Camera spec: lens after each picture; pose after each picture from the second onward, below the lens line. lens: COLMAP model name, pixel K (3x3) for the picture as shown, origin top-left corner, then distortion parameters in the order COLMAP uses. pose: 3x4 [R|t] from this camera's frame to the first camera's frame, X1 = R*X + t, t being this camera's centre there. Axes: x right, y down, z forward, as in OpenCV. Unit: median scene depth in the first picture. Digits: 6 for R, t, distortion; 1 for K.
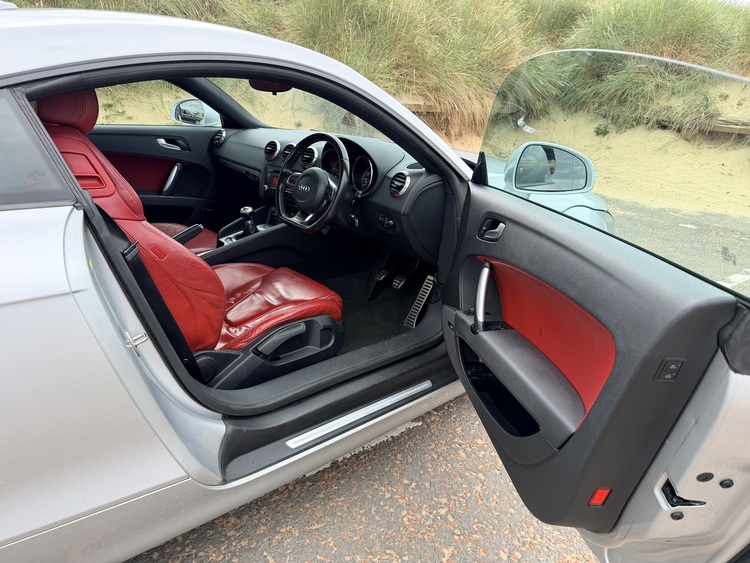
lens RADIAL K [[513.3, 0, 375.0], [0, 513.3, 281.5], [0, 0, 1]] dist [0.009087, -0.000273]
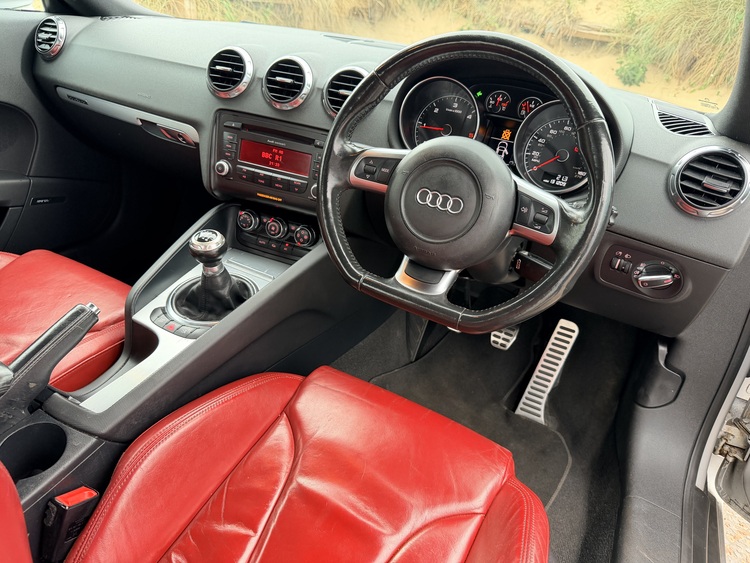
lens RADIAL K [[517.0, 0, 373.2], [0, 517.0, 284.7], [0, 0, 1]] dist [0.066868, -0.099302]
pose [[0.942435, -0.124371, 0.310399, -0.263914], [0.069700, 0.980933, 0.181418, -0.172223], [-0.327044, -0.149340, 0.933134, 0.597499]]
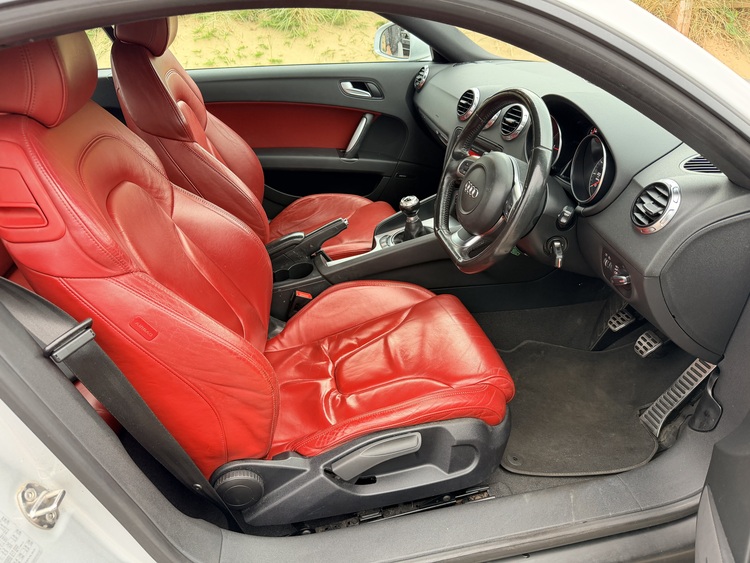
lens RADIAL K [[517.0, 0, 373.2], [0, 517.0, 284.7], [0, 0, 1]] dist [0.066868, -0.099302]
pose [[0.860059, 0.173951, -0.479625, 0.056803], [-0.098915, 0.979096, 0.177725, -0.150217], [0.500515, -0.105412, 0.859287, 0.382090]]
